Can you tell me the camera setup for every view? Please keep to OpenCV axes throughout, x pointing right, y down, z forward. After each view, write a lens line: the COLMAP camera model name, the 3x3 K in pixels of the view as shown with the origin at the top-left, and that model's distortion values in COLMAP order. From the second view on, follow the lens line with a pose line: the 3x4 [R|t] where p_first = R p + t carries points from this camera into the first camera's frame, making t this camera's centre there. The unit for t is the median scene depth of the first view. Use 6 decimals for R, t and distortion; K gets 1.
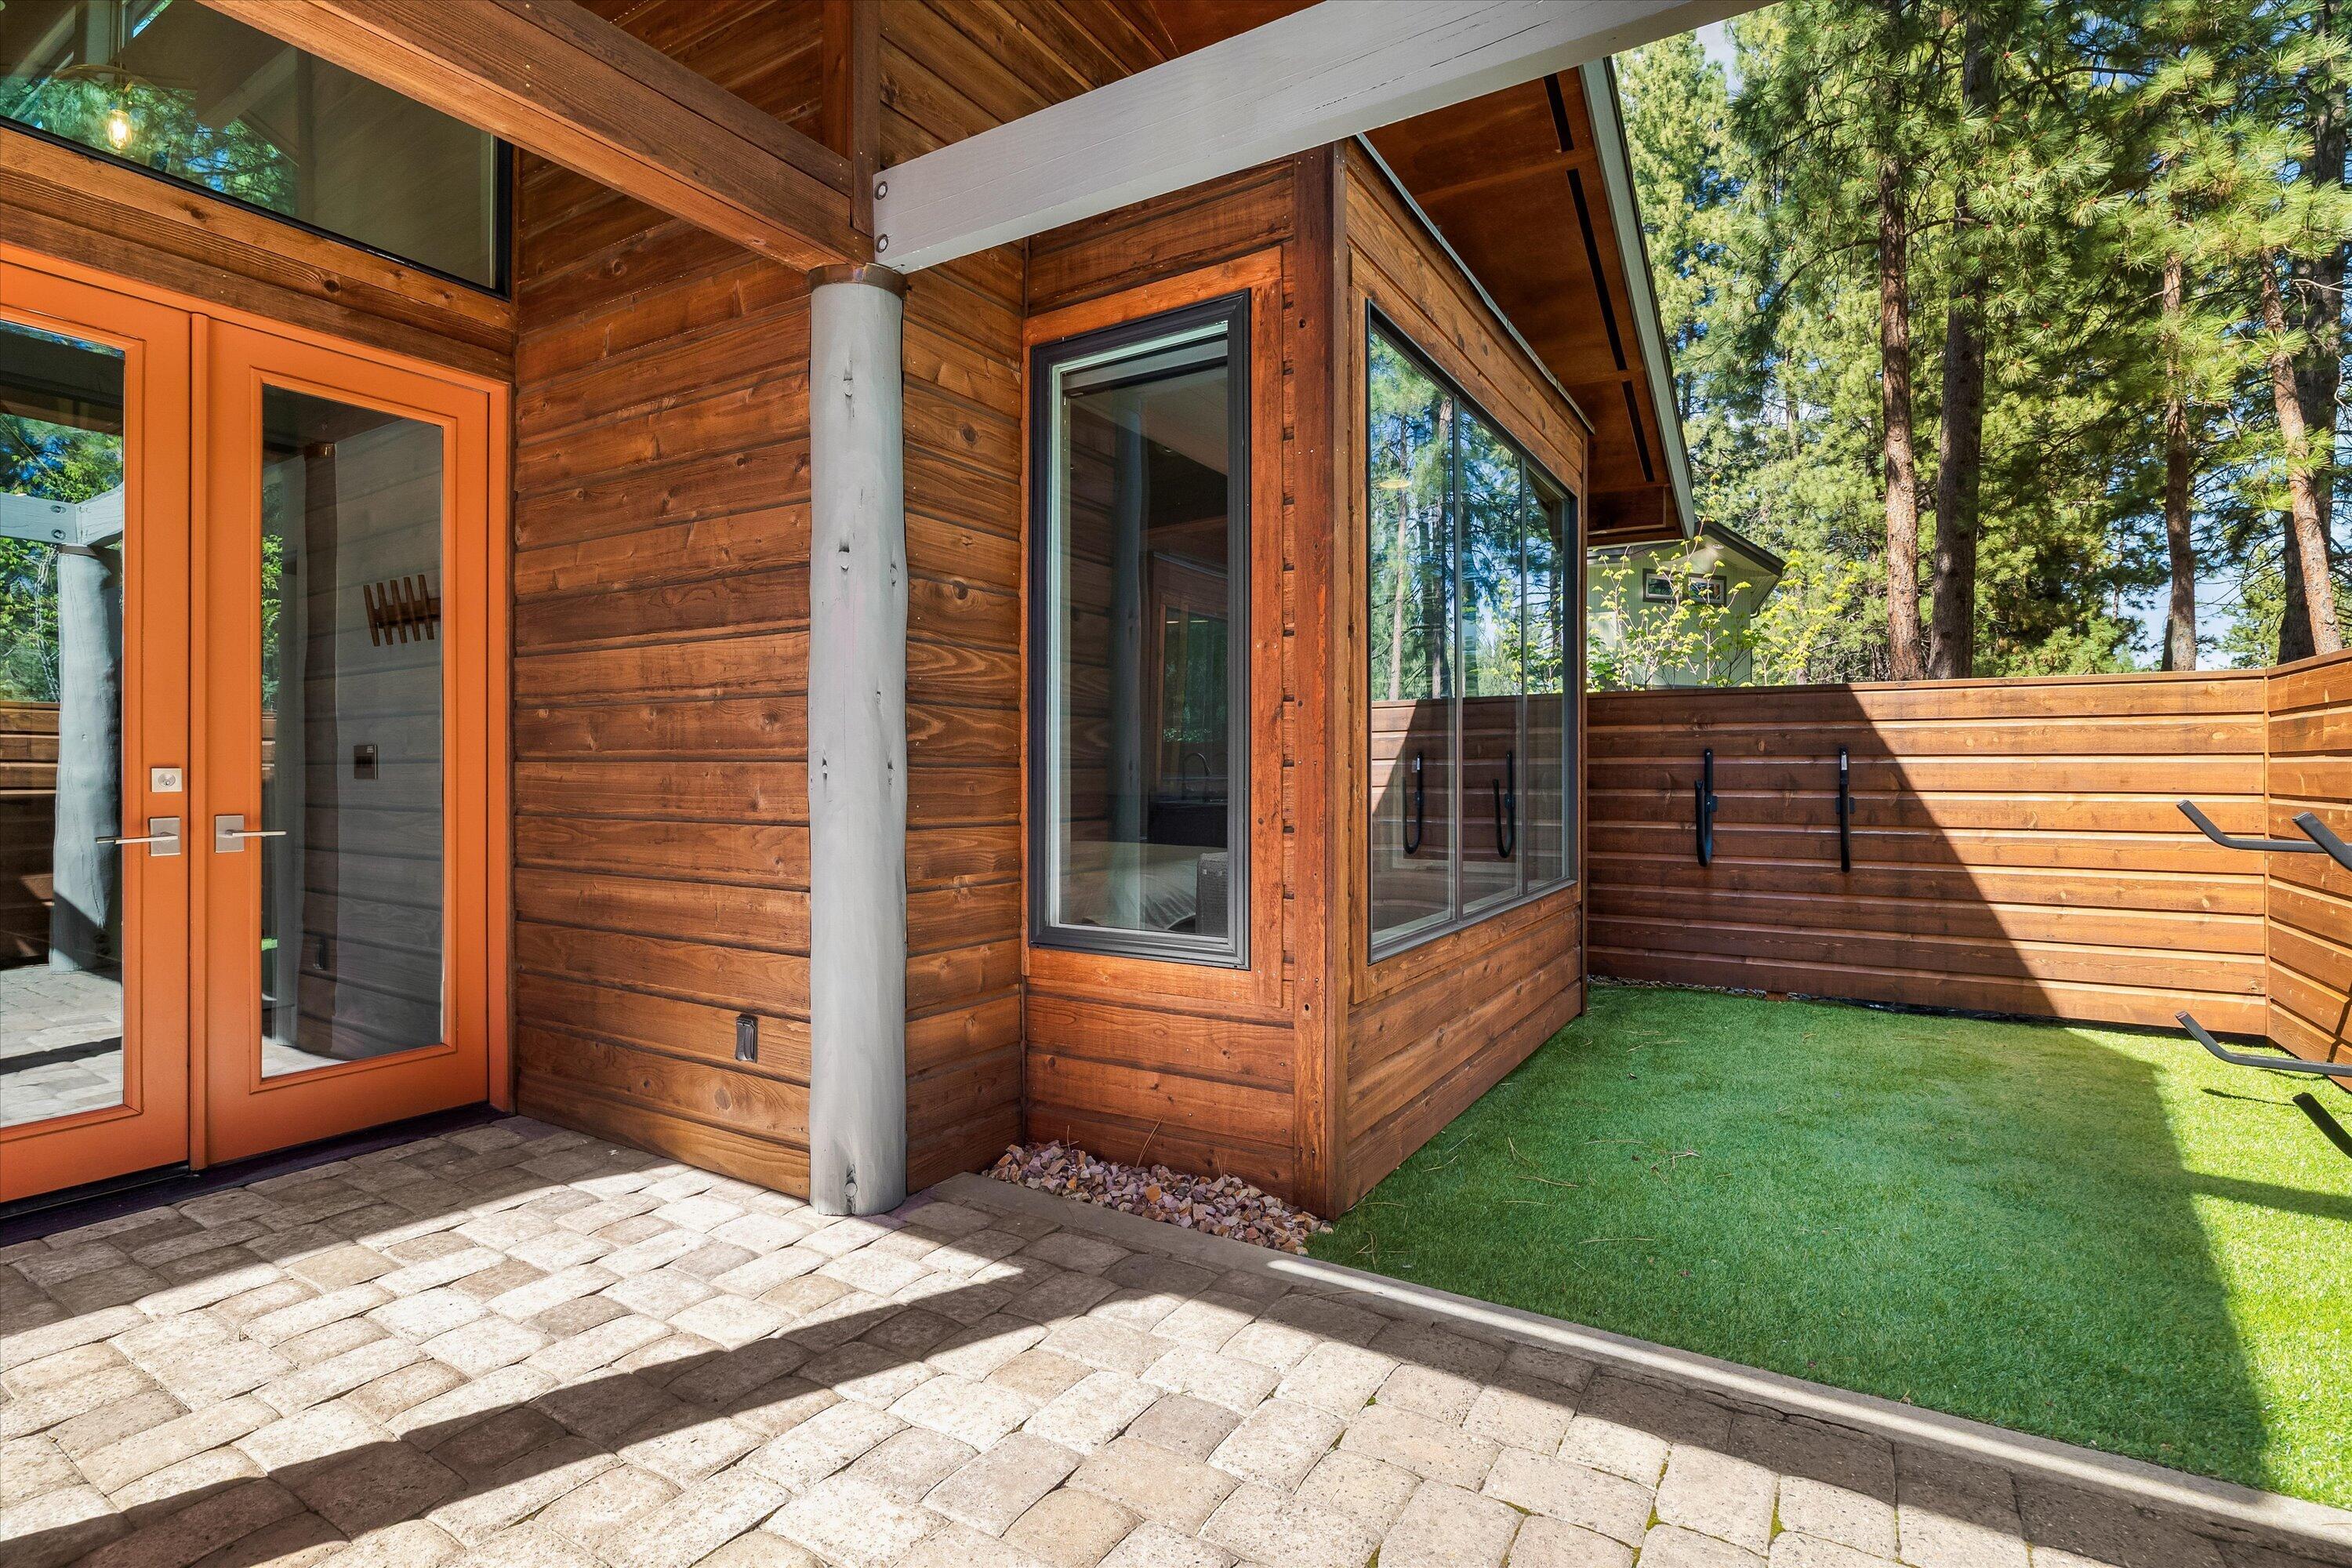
lens RADIAL K [[1105.1, 0, 1182.1], [0, 1105.1, 752.7], [0, 0, 1]] dist [-0.001312, 0.000195]
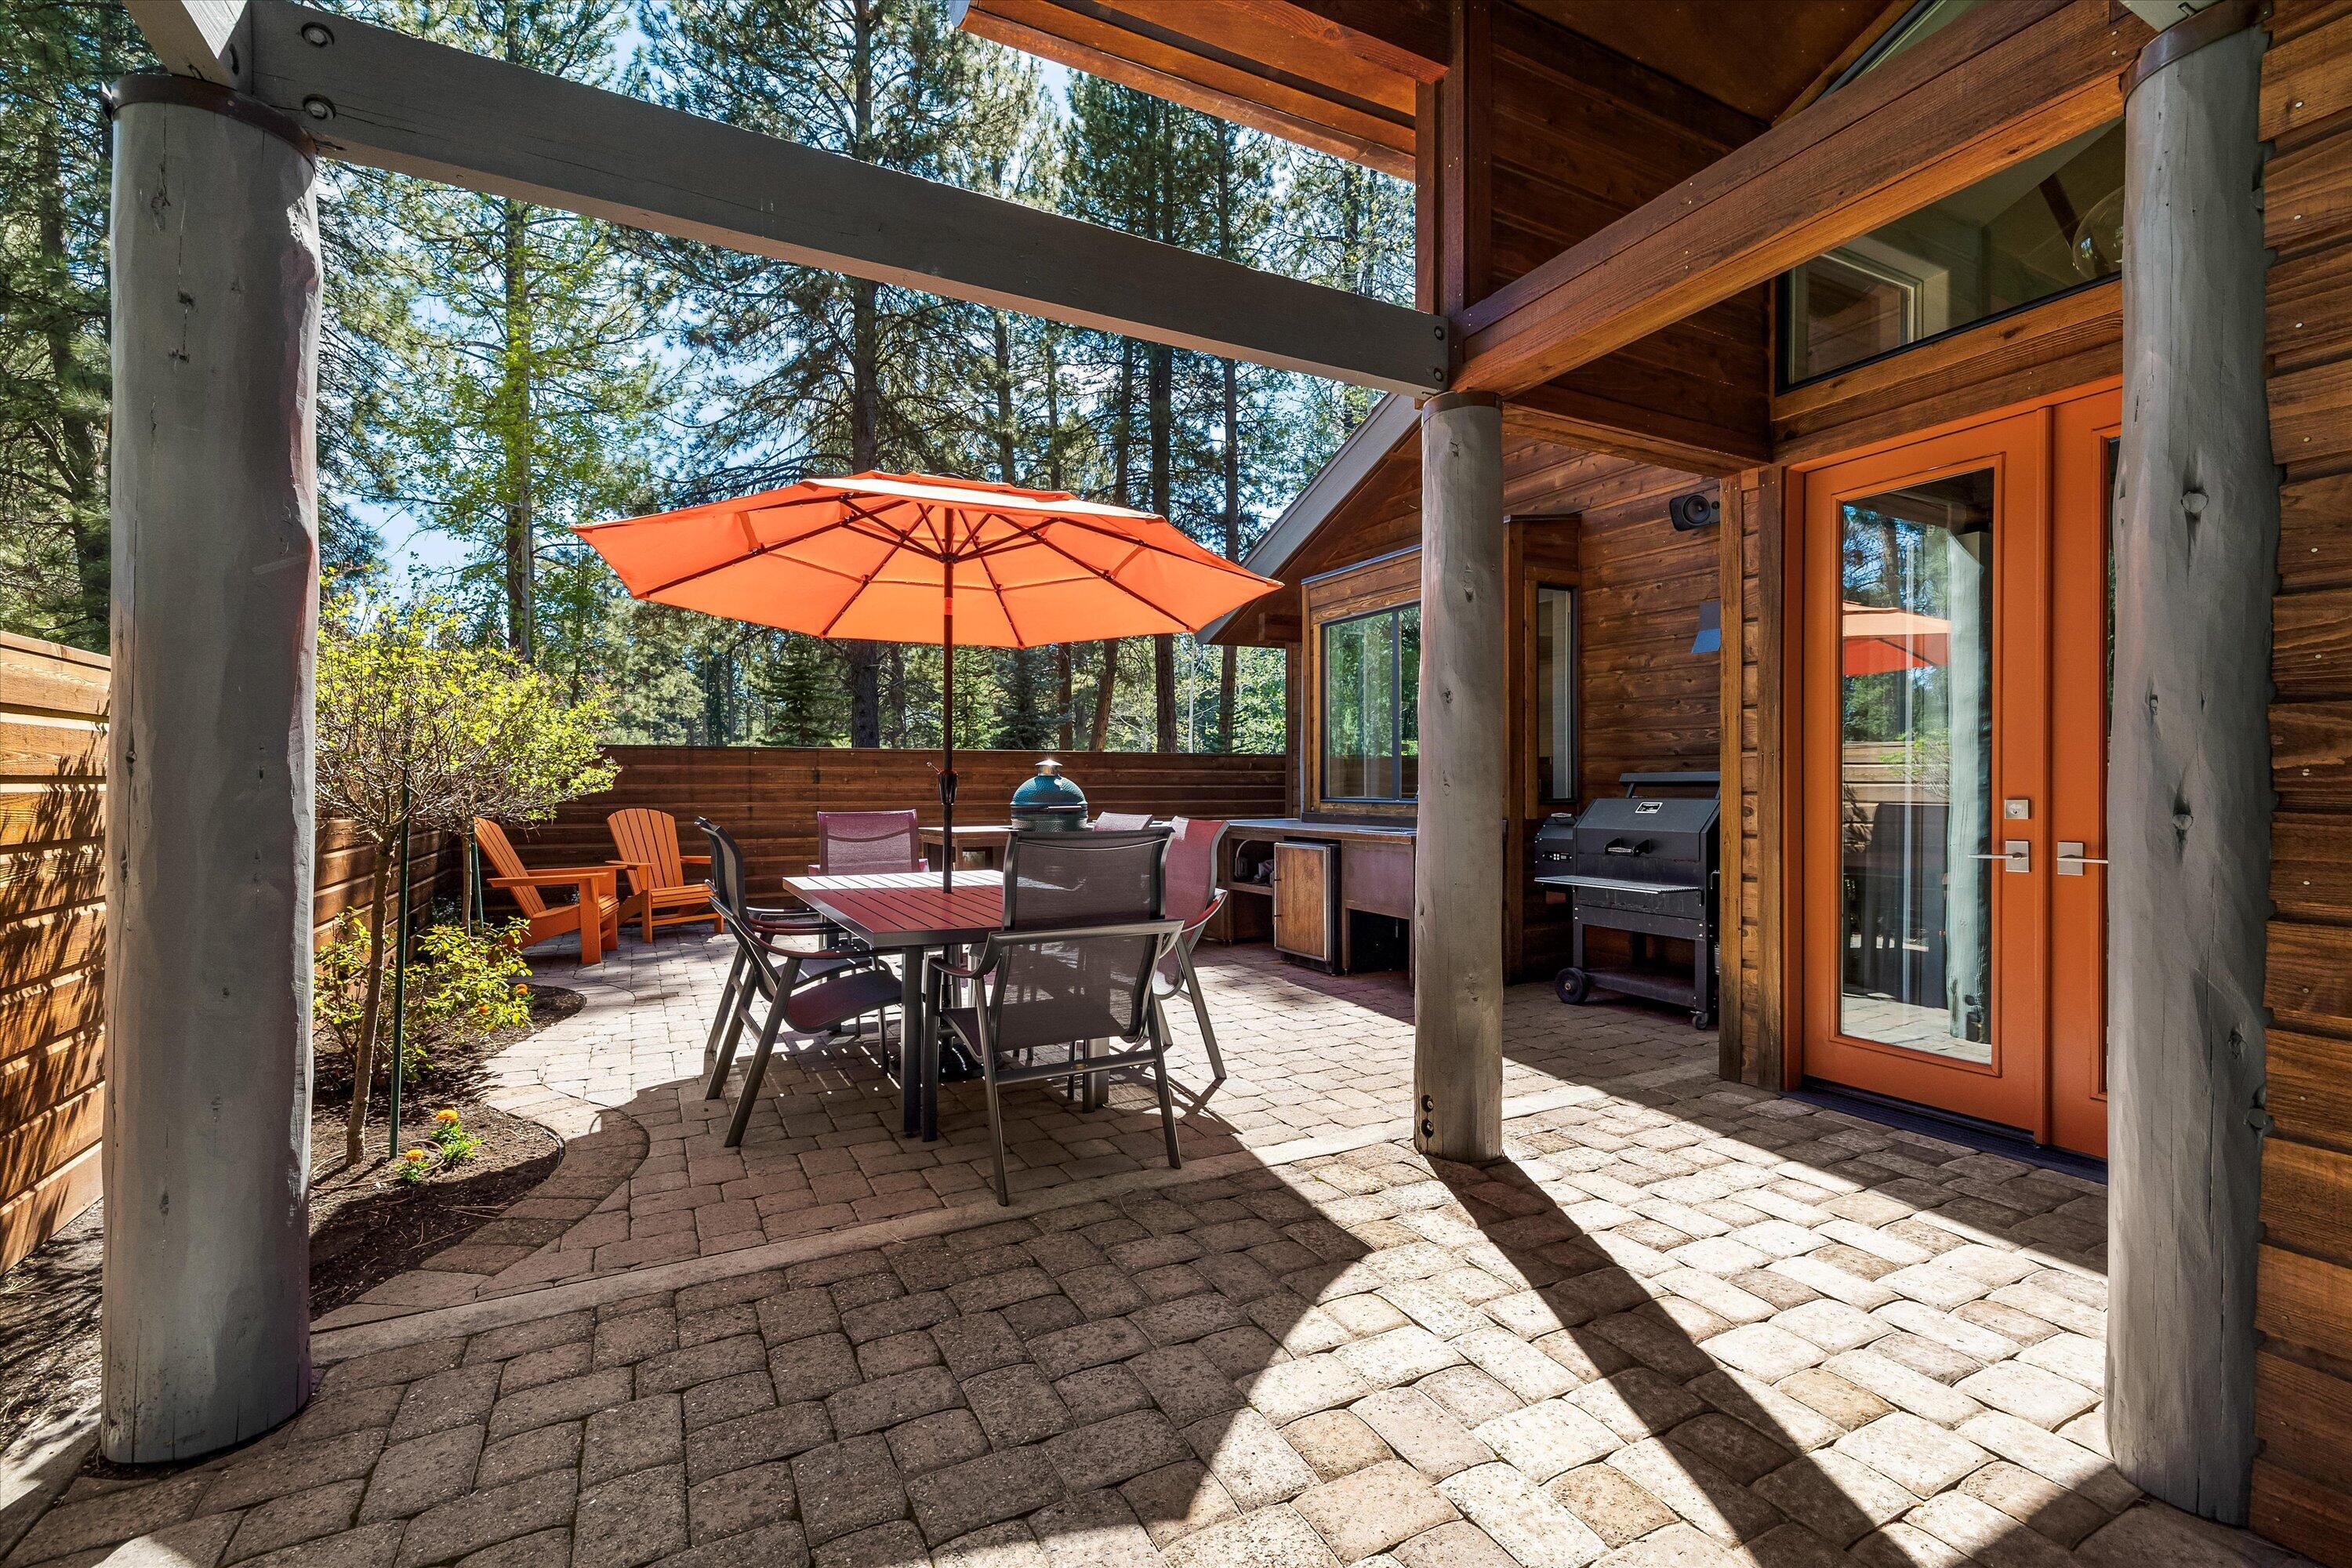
lens RADIAL K [[1036.1, 0, 1175.2], [0, 1036.1, 784.4], [0, 0, 1]] dist [-0.000087, -0.000021]
pose [[-0.520789, -0.003415, -0.853678, 0.576885], [0.014034, 0.999823, -0.012561, -0.002417], [0.853570, -0.018522, -0.520649, 0.875328]]
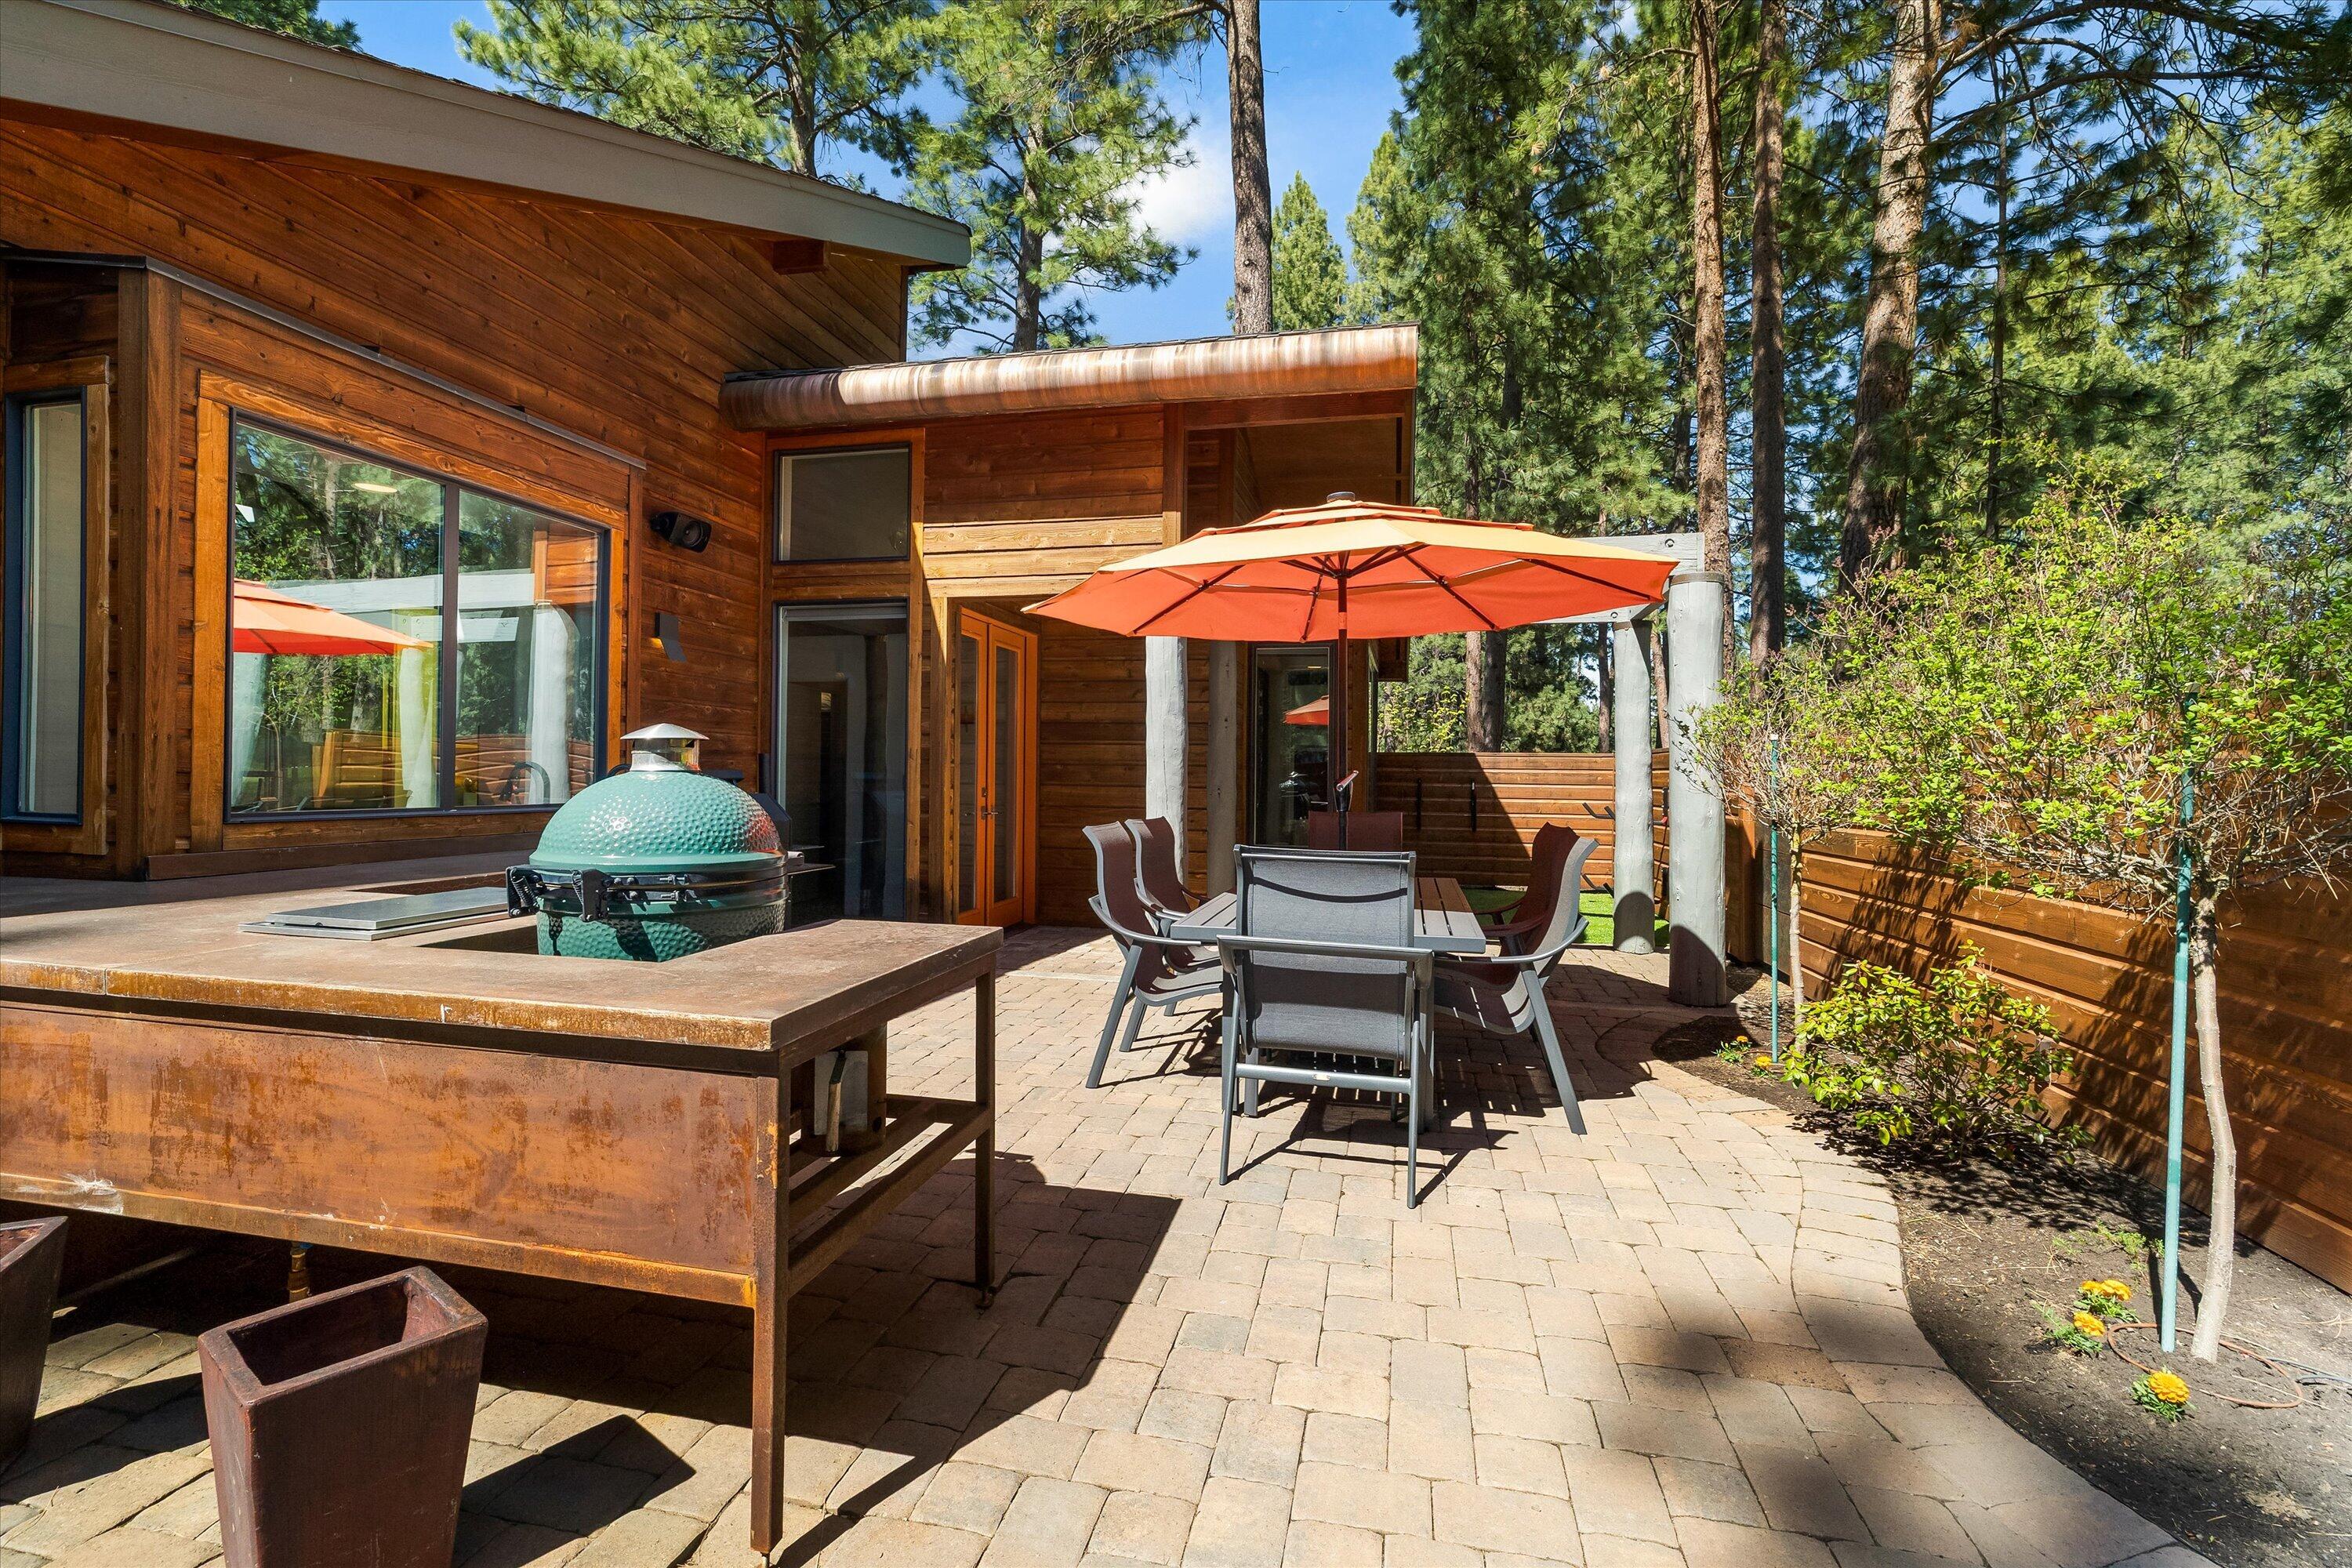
lens RADIAL K [[983.5, 0, 1180.2], [0, 983.5, 781.0], [0, 0, 1]] dist [-0.000883, -0.000132]
pose [[0.950286, 0.005951, 0.311321, -1.220438], [-0.012230, 0.999759, 0.018220, -0.061775], [-0.311138, -0.021122, 0.950130, -1.514005]]
